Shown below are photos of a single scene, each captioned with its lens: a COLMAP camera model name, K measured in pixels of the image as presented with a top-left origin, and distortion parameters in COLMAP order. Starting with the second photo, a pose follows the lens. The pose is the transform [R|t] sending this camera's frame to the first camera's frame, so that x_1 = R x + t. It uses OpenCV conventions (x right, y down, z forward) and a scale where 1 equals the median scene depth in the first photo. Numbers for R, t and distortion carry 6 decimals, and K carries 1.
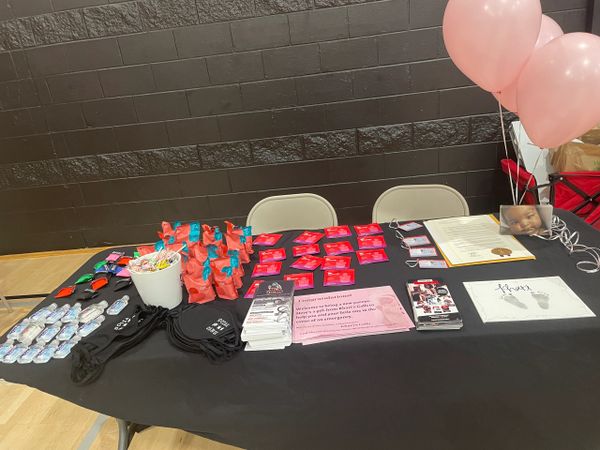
lens RADIAL K [[464.9, 0, 300.9], [0, 464.9, 202.5], [0, 0, 1]] dist [0.129063, -0.231404]
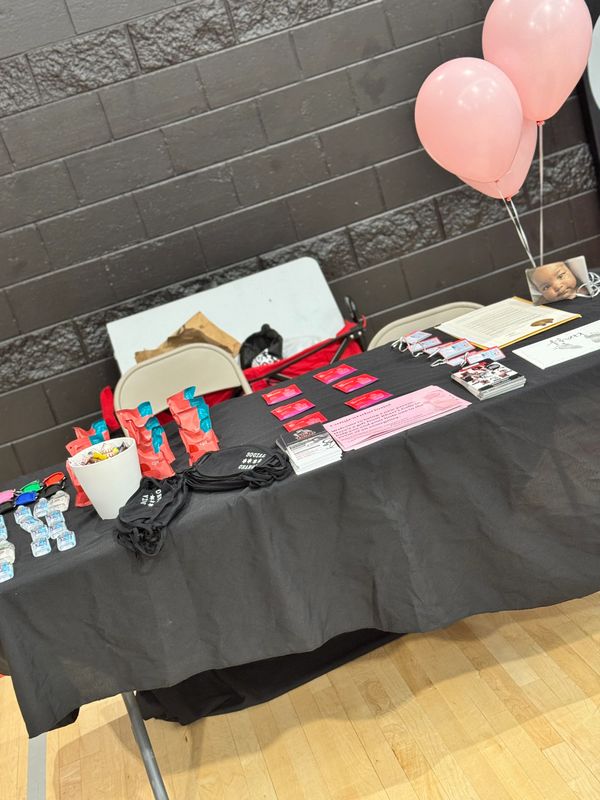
lens RADIAL K [[1136.2, 0, 301.3], [0, 1136.2, 331.4], [0, 0, 1]] dist [0.188692, -0.001477]
pose [[0.943957, -0.231001, 0.235764, -0.366190], [0.260900, 0.959719, -0.104265, 0.180650], [-0.202181, 0.159932, 0.966201, -0.690762]]
